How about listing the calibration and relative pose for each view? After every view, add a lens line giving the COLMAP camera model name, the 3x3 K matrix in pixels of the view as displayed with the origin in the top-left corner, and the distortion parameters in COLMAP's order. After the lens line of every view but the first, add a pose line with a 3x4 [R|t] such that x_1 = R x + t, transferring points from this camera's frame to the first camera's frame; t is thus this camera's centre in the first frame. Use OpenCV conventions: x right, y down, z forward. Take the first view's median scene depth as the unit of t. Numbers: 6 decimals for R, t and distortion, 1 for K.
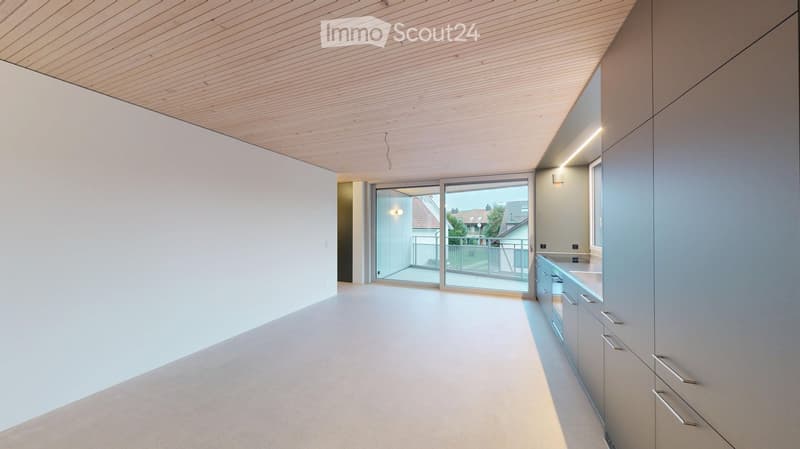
lens RADIAL K [[254.1, 0, 399.0], [0, 254.1, 225.9], [0, 0, 1]] dist [-0.006742, -0.000010]
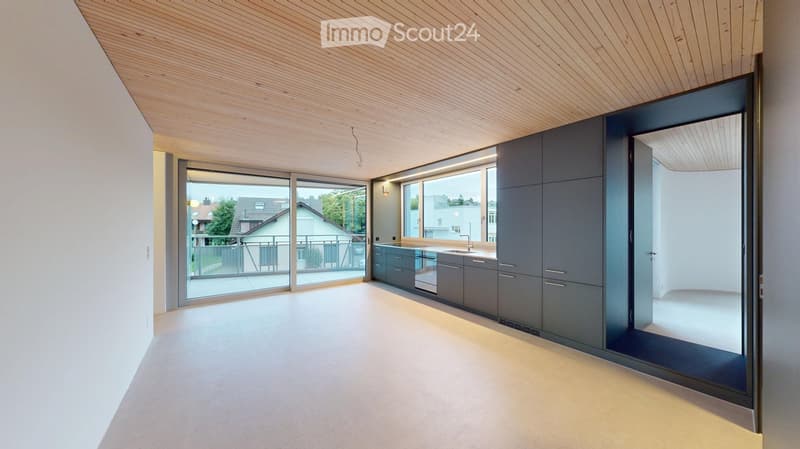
lens RADIAL K [[254.1, 0, 399.0], [0, 254.1, 225.9], [0, 0, 1]] dist [-0.006742, -0.000010]
pose [[0.522393, -0.001589, 0.852704, -0.053417], [-0.006310, 0.999964, 0.005730, 0.000488], [-0.852682, -0.008373, 0.522364, 0.022429]]
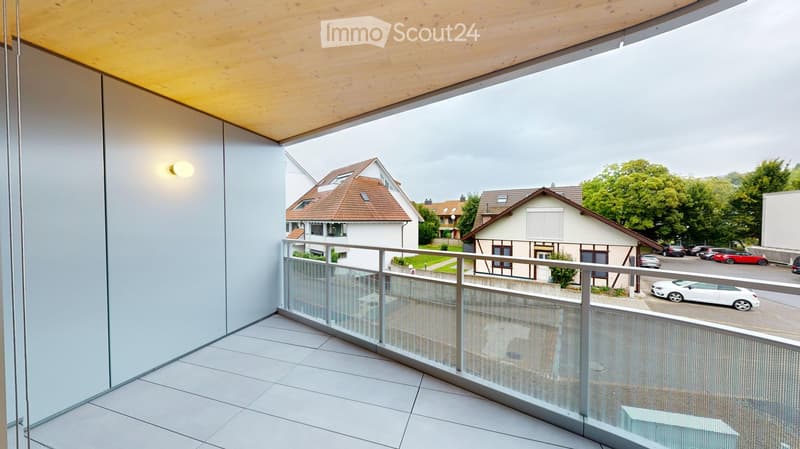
lens RADIAL K [[254.1, 0, 399.0], [0, 254.1, 225.9], [0, 0, 1]] dist [-0.006742, -0.000010]
pose [[0.995636, 0.001770, 0.093302, 0.041250], [-0.004796, 0.999469, 0.032215, 0.000562], [-0.093195, -0.032522, 0.995117, 0.115994]]
